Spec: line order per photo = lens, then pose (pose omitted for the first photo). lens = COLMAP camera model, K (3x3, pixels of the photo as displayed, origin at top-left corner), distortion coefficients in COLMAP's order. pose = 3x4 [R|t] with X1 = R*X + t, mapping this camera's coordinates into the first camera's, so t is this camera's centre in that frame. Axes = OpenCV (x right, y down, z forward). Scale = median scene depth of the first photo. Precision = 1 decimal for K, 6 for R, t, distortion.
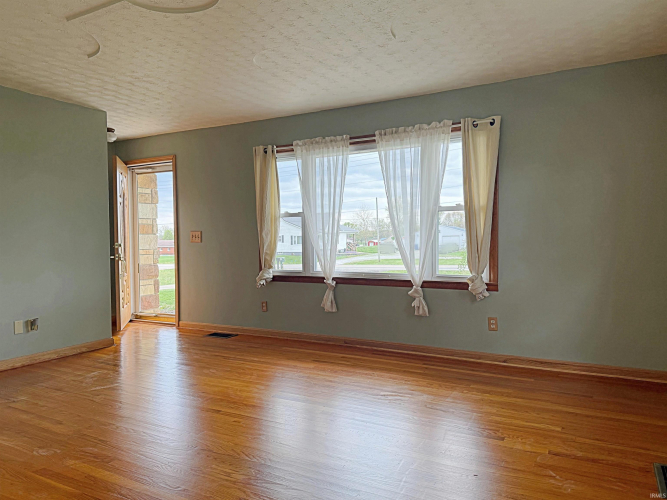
lens RADIAL K [[474.8, 0, 333.4], [0, 474.8, 248.4], [0, 0, 1]] dist [0.007381, -0.006243]
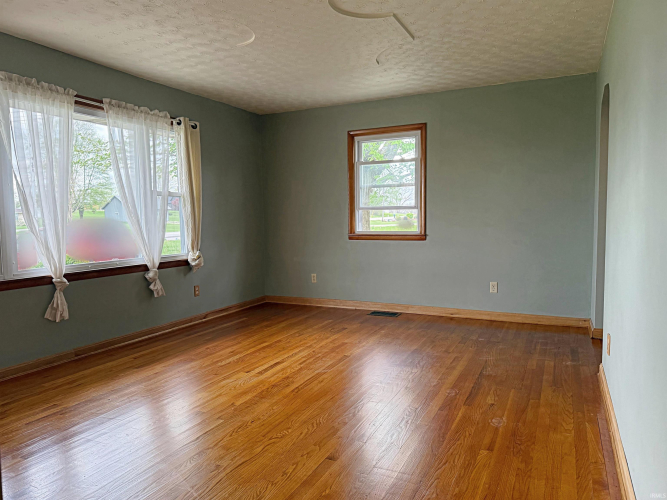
lens RADIAL K [[474.8, 0, 334.0], [0, 474.8, 249.4], [0, 0, 1]] dist [0.007381, -0.006243]
pose [[-0.063548, -0.063175, 0.995977, -0.843618], [0.027033, 0.997519, 0.064997, -0.017149], [-0.997613, 0.031054, -0.061683, 0.666010]]
